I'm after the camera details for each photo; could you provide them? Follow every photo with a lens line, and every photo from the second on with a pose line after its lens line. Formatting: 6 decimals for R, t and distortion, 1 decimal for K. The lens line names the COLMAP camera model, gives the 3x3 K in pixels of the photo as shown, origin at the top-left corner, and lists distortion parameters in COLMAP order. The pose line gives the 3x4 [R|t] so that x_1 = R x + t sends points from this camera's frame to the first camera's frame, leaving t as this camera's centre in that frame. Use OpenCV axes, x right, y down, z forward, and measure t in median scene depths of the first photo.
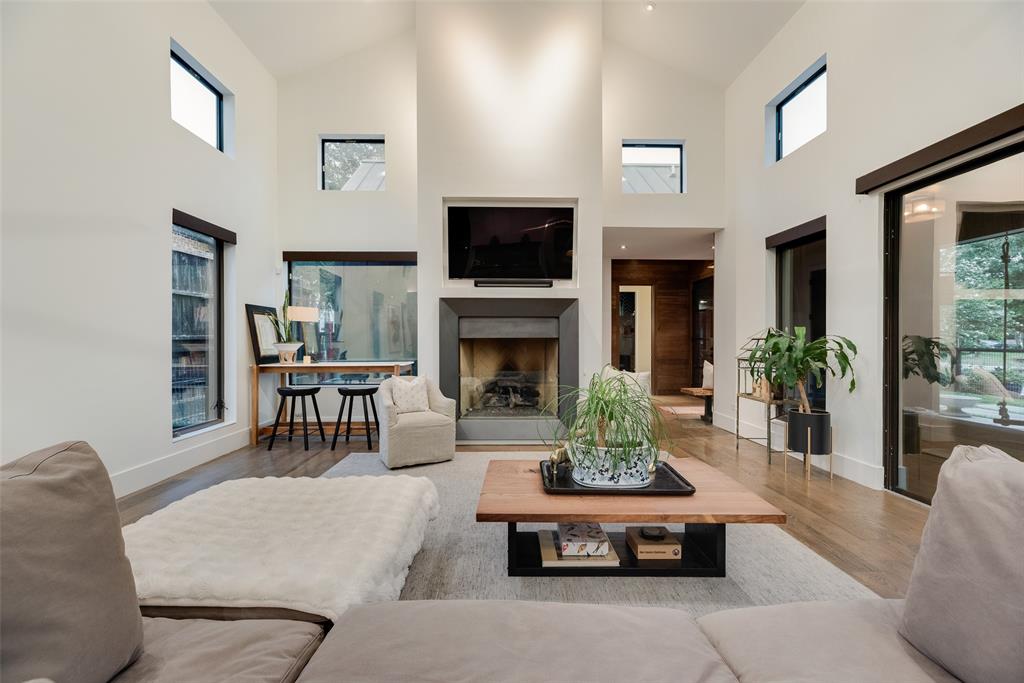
lens RADIAL K [[417.7, 0, 509.9], [0, 417.7, 343.0], [0, 0, 1]] dist [-0.000643, 0.000033]
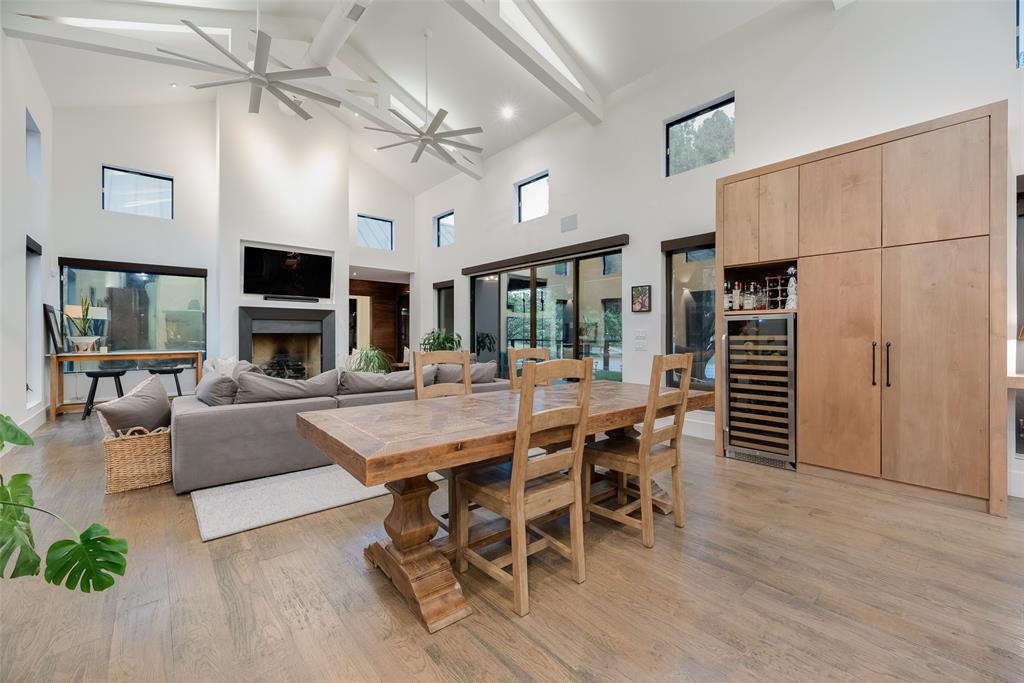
lens RADIAL K [[417.7, 0, 512.9], [0, 417.7, 334.7], [0, 0, 1]] dist [-0.000643, 0.000033]
pose [[0.774024, 0.000223, 0.633157, -0.339216], [0.004389, 0.999974, -0.005718, 0.007209], [-0.633141, 0.007205, 0.774003, -0.751937]]
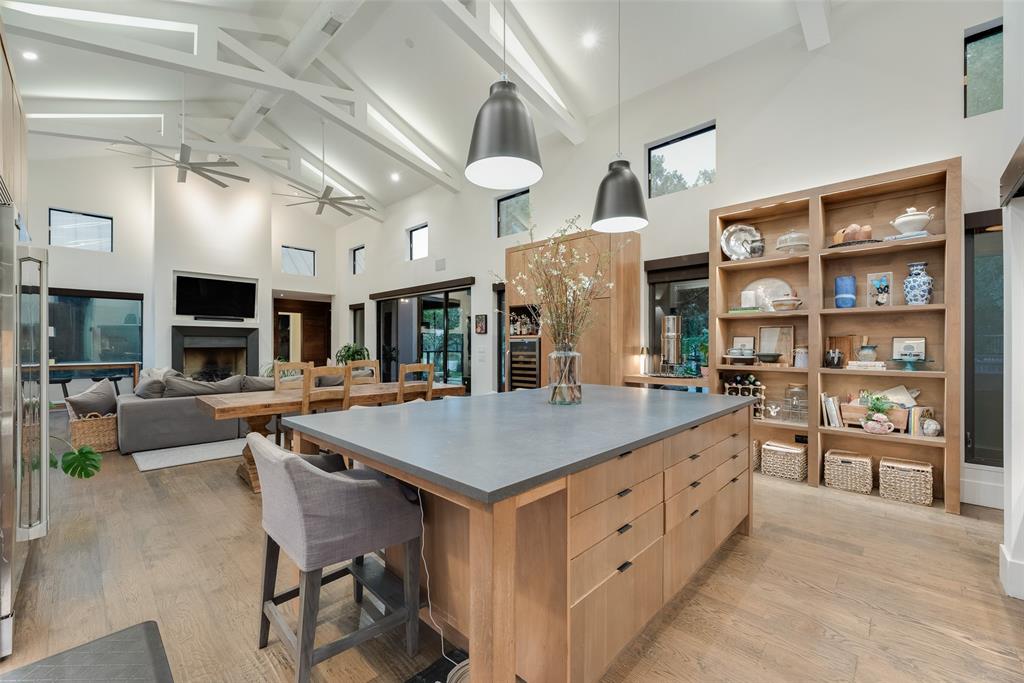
lens RADIAL K [[417.7, 0, 515.7], [0, 417.7, 345.1], [0, 0, 1]] dist [-0.000643, 0.000033]
pose [[0.709480, 0.001958, 0.704723, -0.368032], [0.003304, 0.999976, -0.006104, -0.005684], [-0.704718, 0.006658, 0.709456, -1.285341]]
